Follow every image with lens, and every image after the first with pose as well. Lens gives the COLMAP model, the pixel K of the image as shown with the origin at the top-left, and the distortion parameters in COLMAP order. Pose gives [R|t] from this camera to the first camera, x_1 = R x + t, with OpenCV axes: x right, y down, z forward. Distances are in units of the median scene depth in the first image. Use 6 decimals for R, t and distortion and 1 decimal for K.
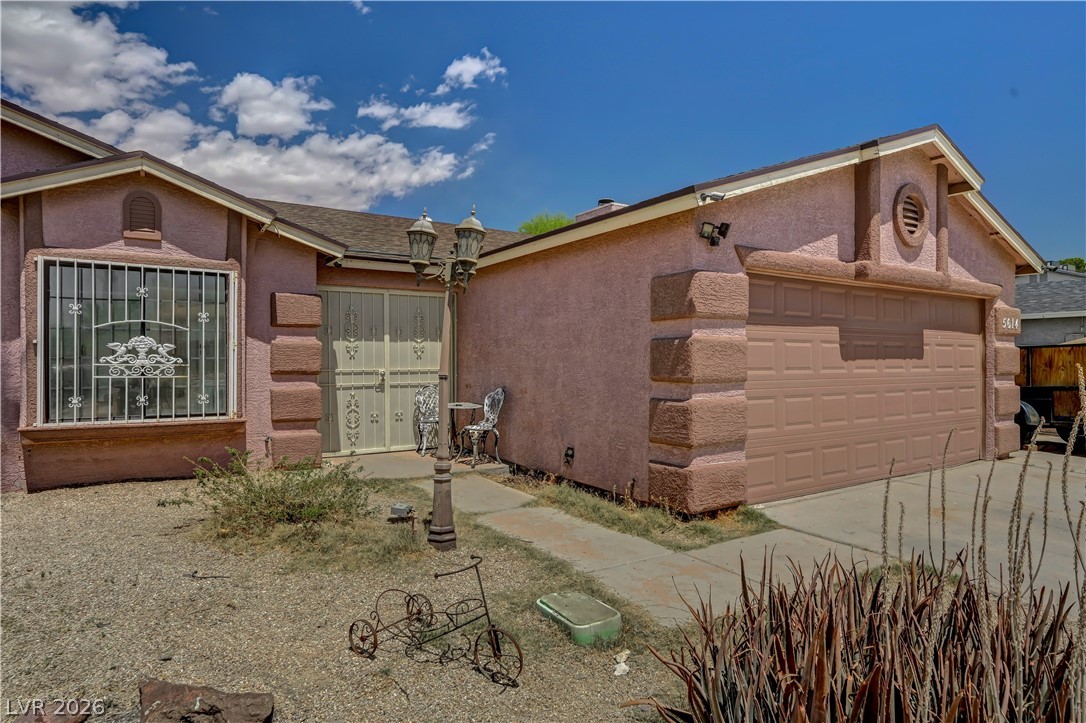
lens RADIAL K [[612.2, 0, 526.6], [0, 612.2, 359.4], [0, 0, 1]] dist [-0.000858, 0.000408]
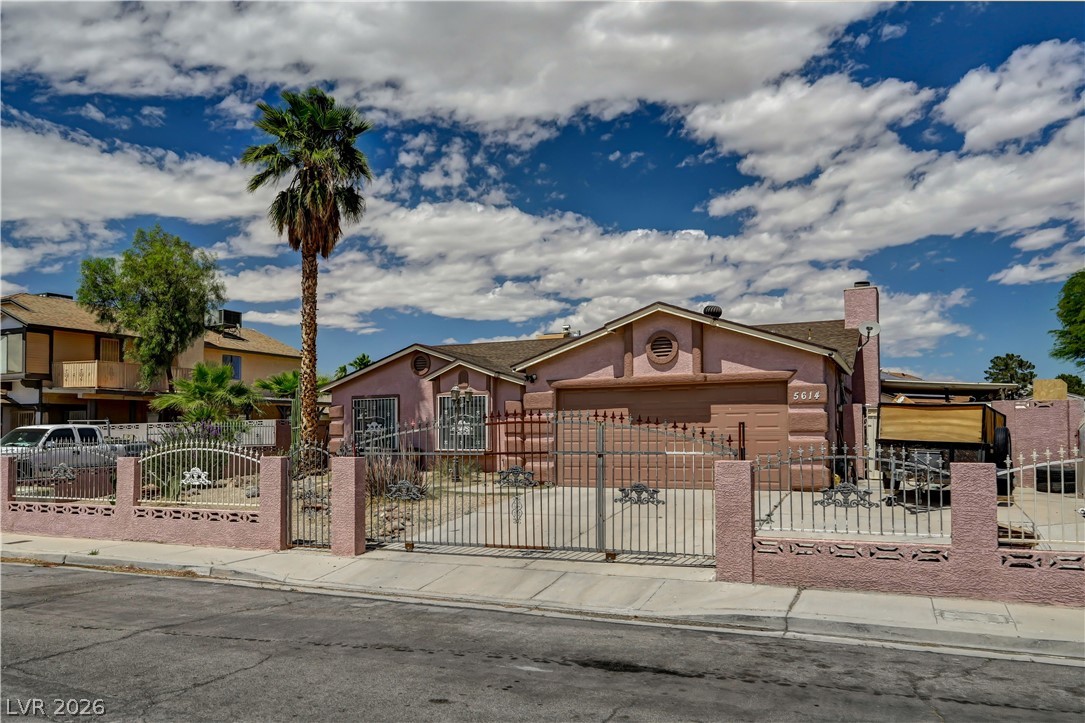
lens RADIAL K [[747.5, 0, 542.5], [0, 747.5, 361.5], [0, 0, 1]] dist [-0.003026, -0.003110]
pose [[0.548789, -0.087180, -0.831402, 2.219177], [0.009950, 0.995158, -0.097783, 0.030058], [0.835901, 0.045389, 0.547000, -0.548519]]
